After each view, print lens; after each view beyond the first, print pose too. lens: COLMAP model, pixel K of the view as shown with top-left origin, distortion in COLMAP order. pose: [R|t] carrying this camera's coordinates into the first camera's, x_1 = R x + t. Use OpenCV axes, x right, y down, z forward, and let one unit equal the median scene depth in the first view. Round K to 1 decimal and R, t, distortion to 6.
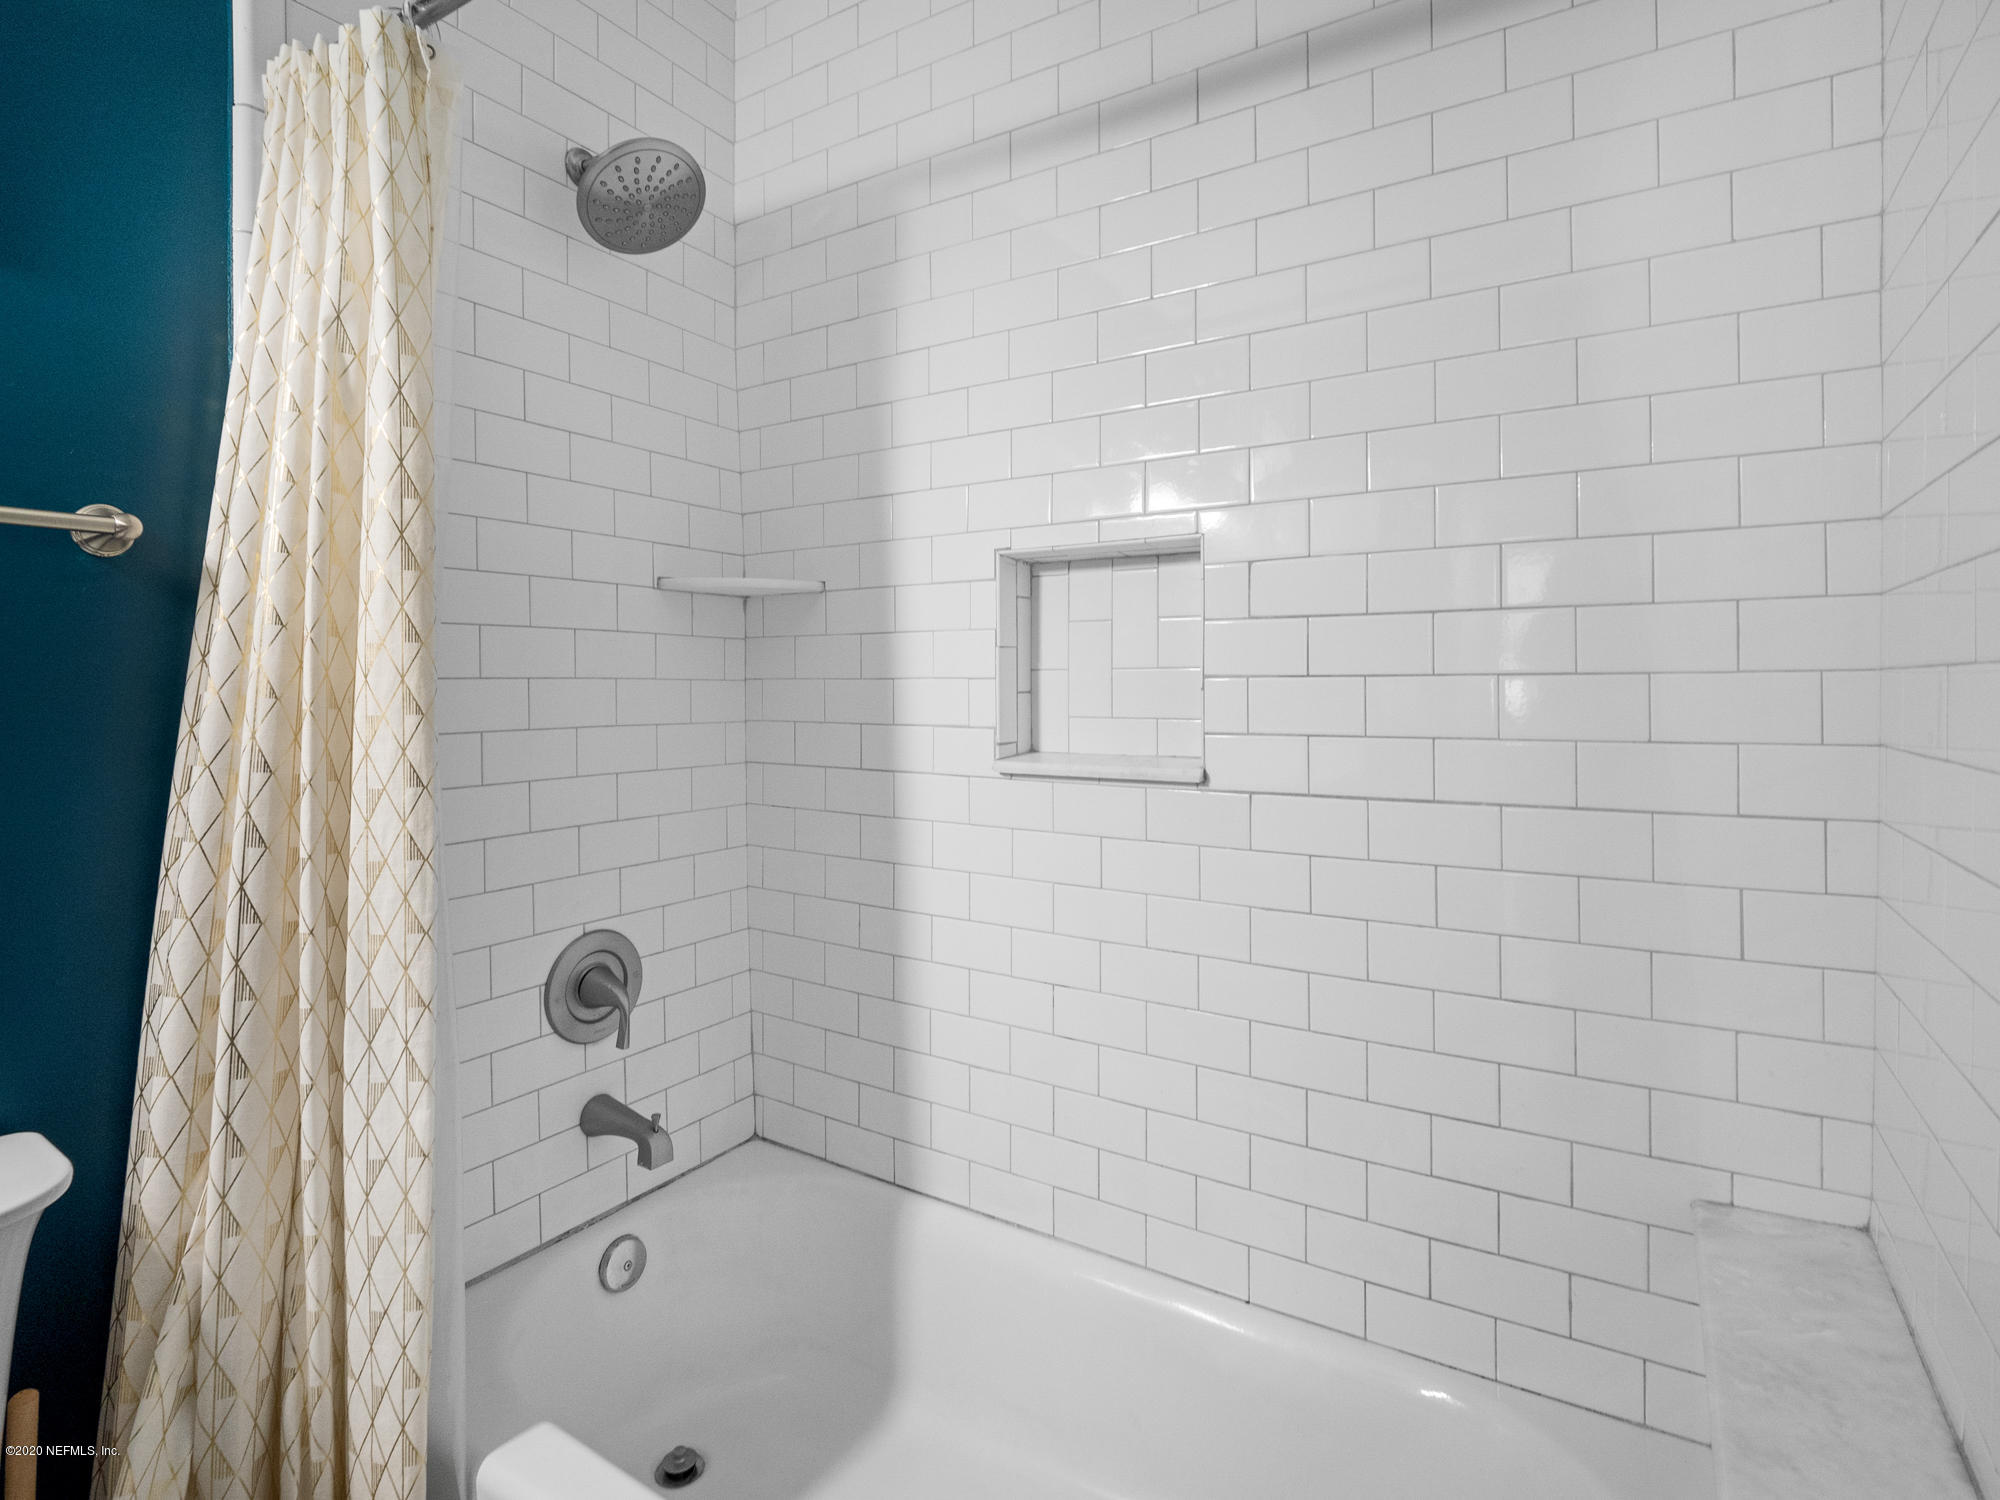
lens RADIAL K [[977.7, 0, 1009.6], [0, 977.7, 747.1], [0, 0, 1]] dist [-0.015129, 0.000226]
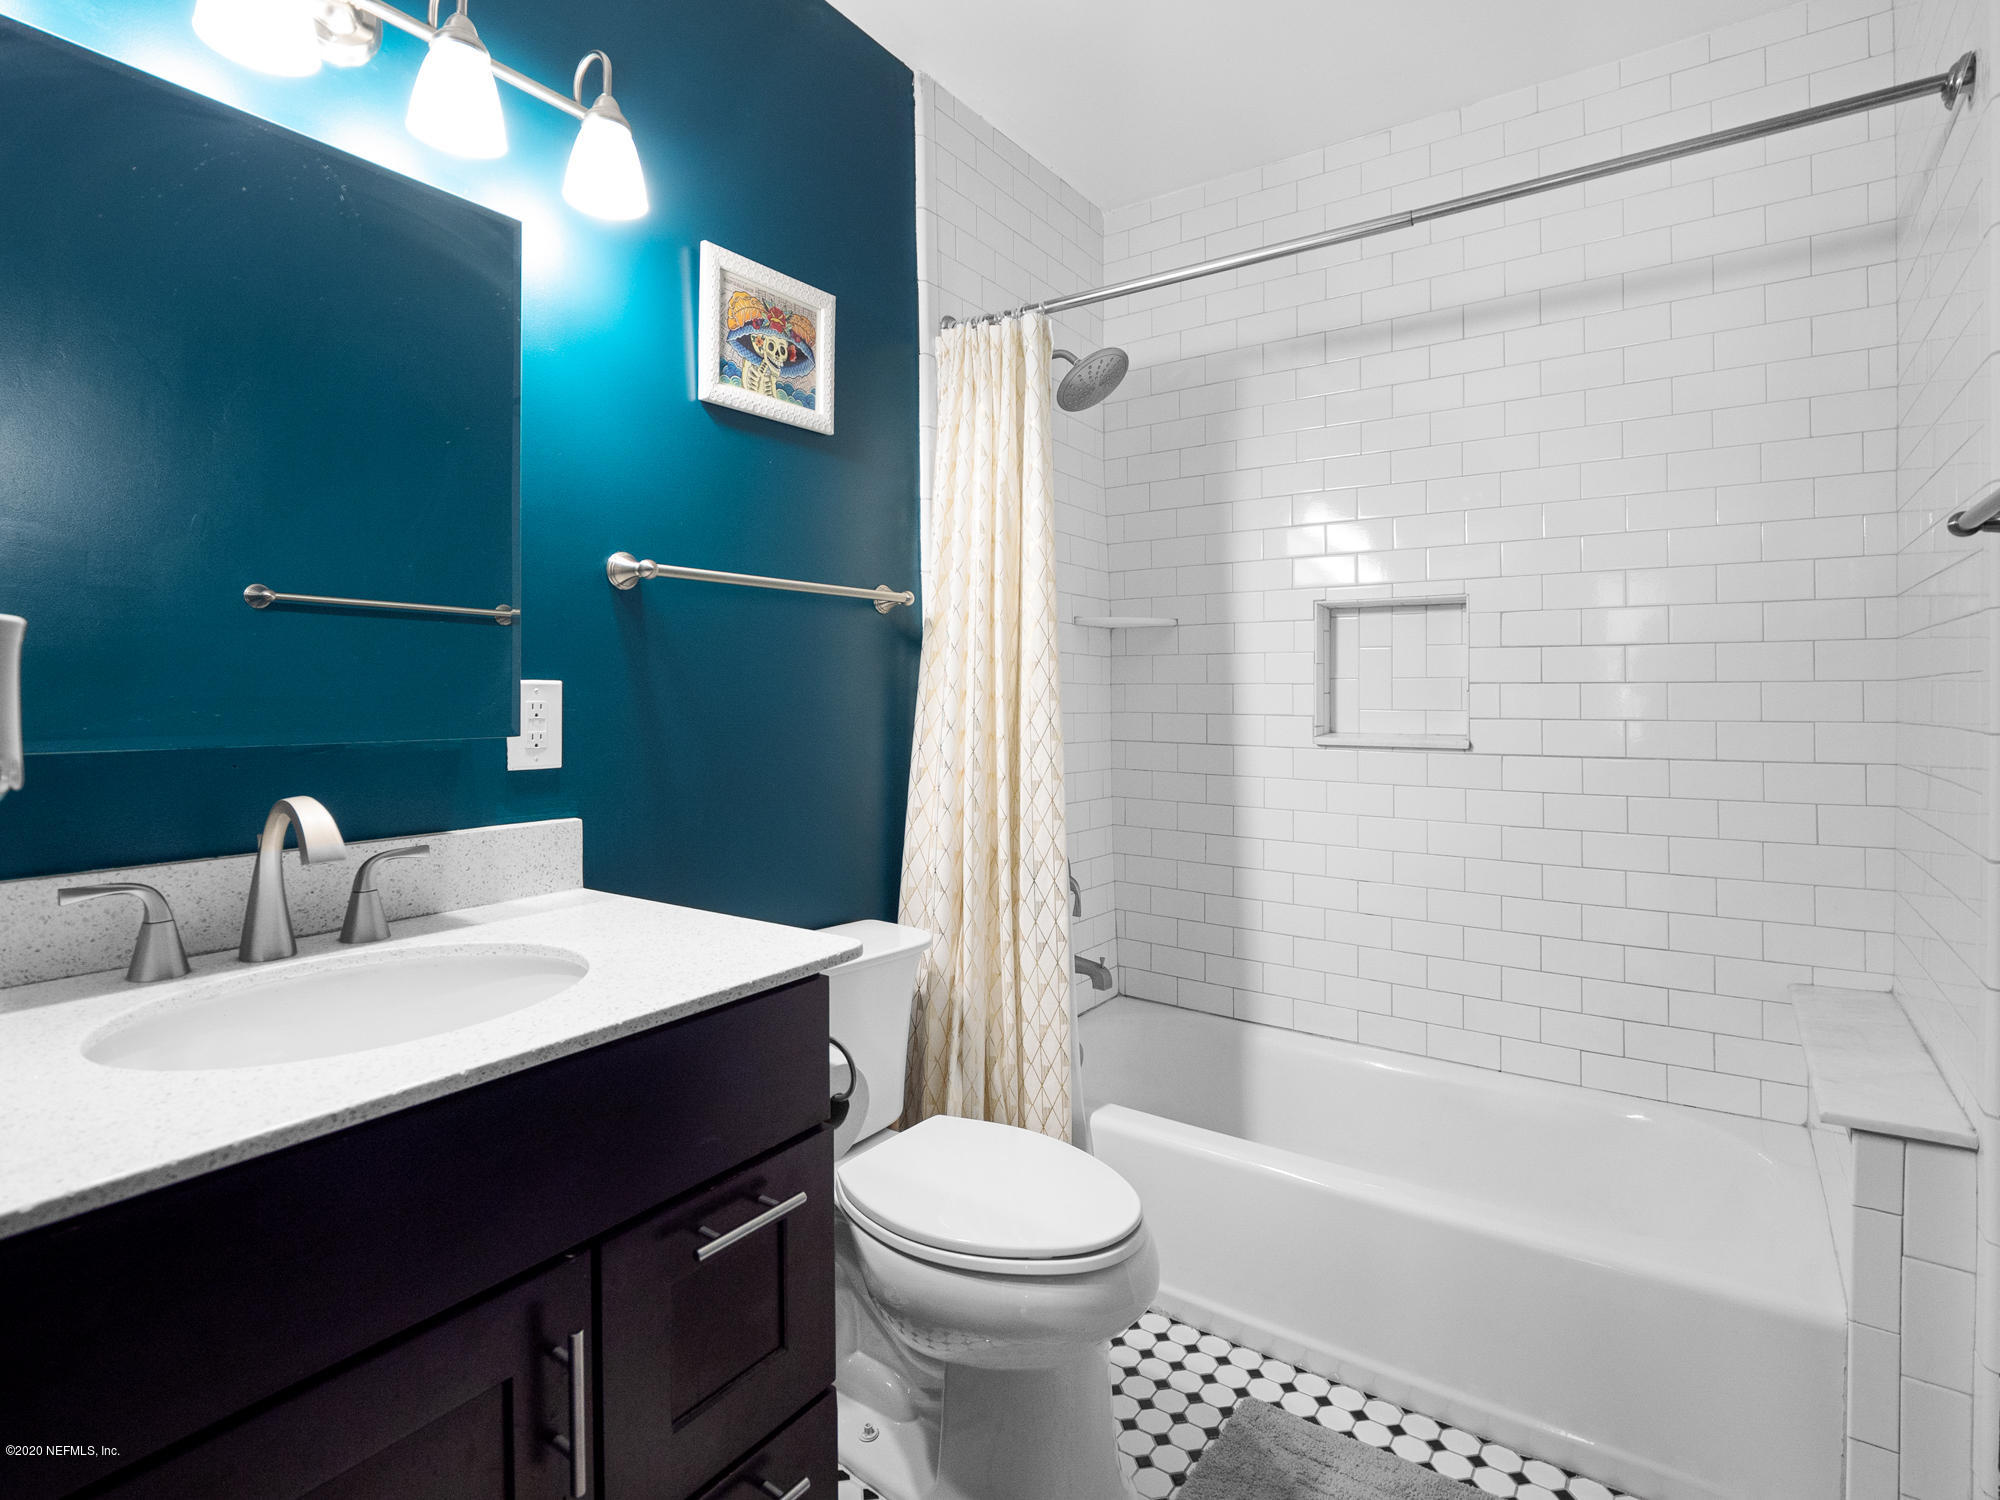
lens RADIAL K [[977.7, 0, 994.7], [0, 977.7, 738.7], [0, 0, 1]] dist [-0.015129, 0.000226]
pose [[0.997873, 0.009551, -0.064485, -0.416374], [-0.010807, 0.999758, -0.019154, 0.051154], [0.064287, 0.019810, 0.997735, -0.568452]]
